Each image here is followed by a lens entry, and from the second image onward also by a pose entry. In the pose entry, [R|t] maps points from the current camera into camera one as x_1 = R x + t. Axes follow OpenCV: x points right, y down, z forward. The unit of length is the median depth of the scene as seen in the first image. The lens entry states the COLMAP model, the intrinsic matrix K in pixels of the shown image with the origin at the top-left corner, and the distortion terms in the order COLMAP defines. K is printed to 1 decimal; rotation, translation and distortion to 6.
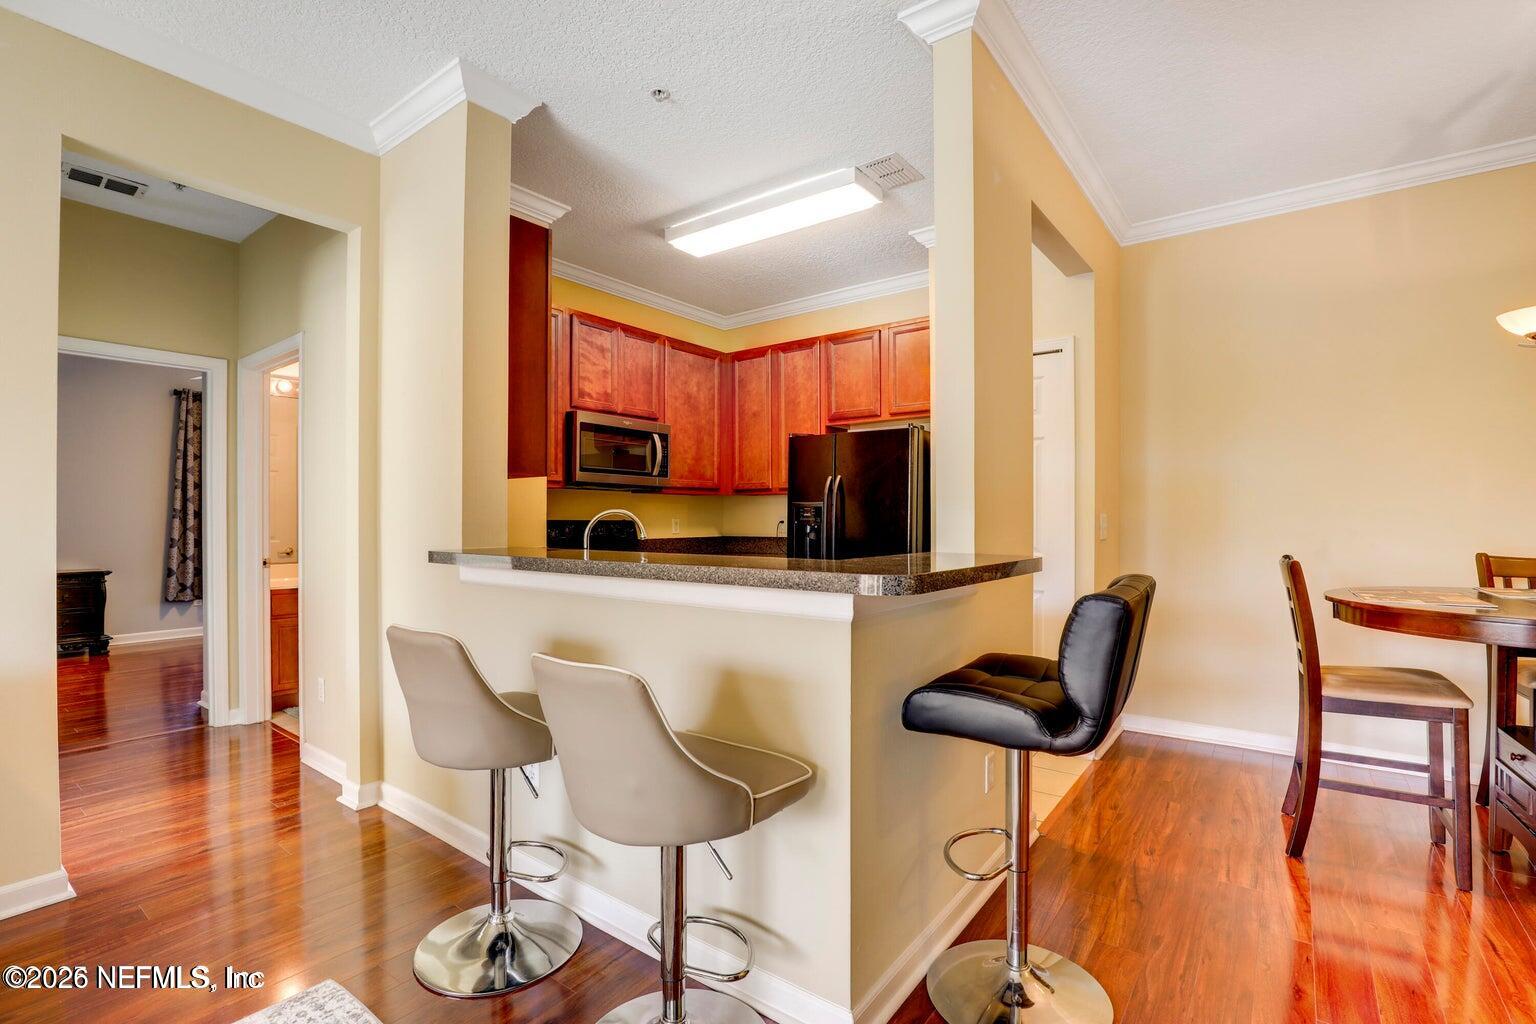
lens RADIAL K [[714.7, 0, 791.2], [0, 714.7, 518.9], [0, 0, 1]] dist [-0.002072, 0.000436]
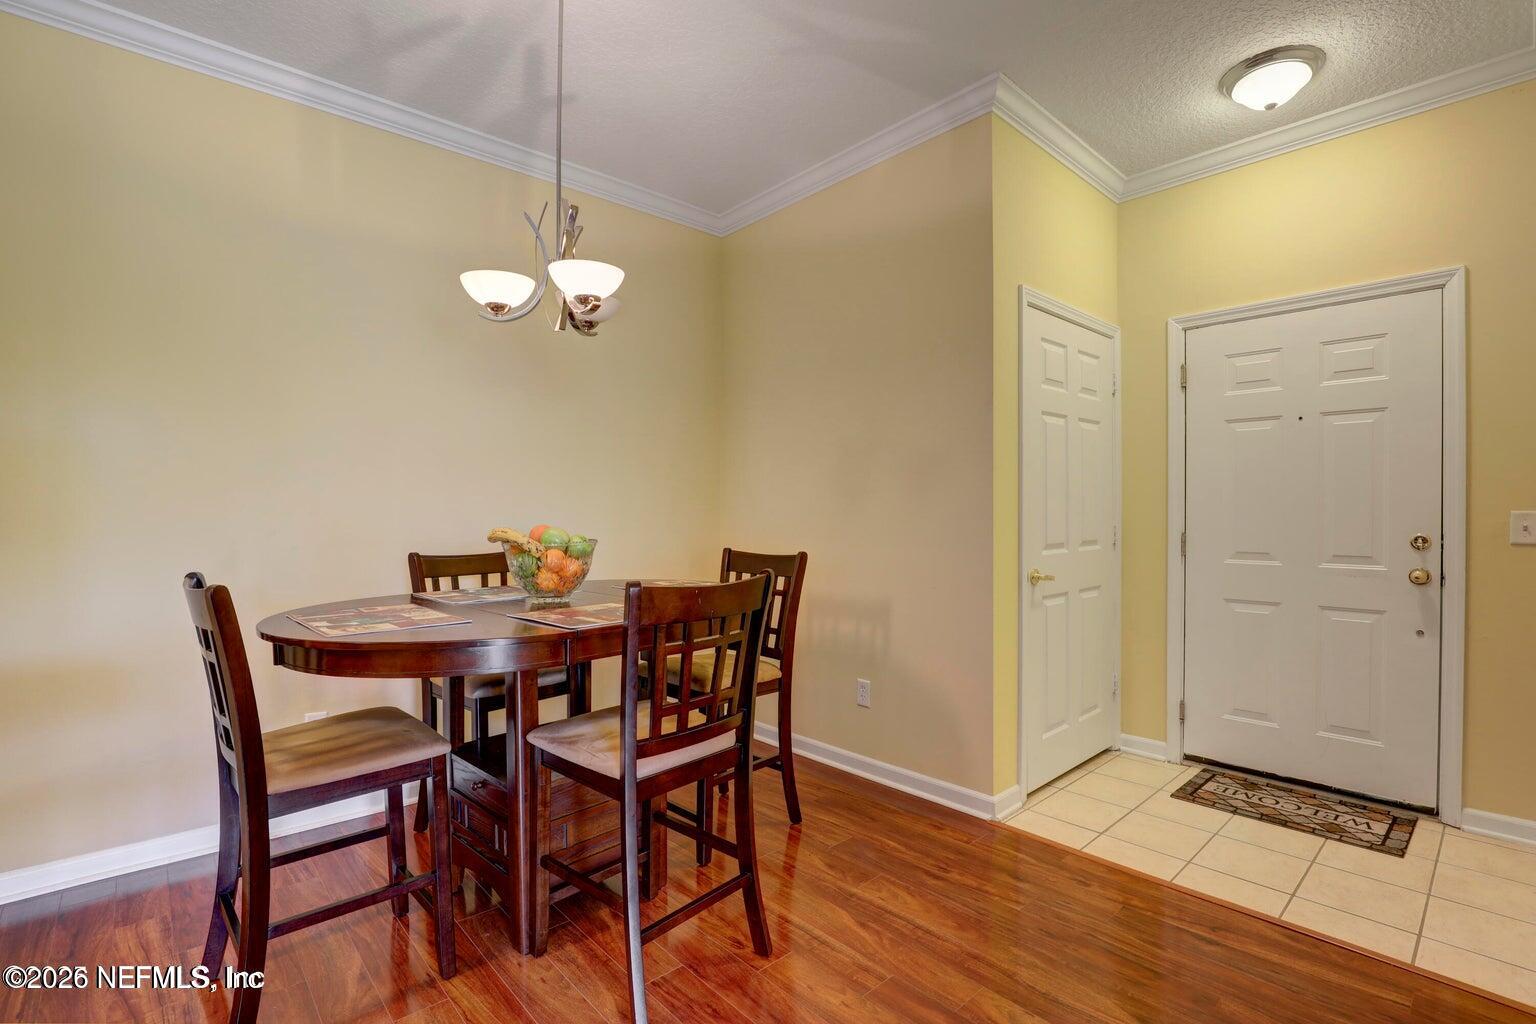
lens RADIAL K [[689.2, 0, 761.3], [0, 689.2, 516.1], [0, 0, 1]] dist [-0.002053, -0.021834]
pose [[0.211613, -0.005214, 0.977340, 0.237205], [0.002210, 0.999986, 0.004856, -0.000980], [-0.977351, 0.001132, 0.211622, 0.424698]]
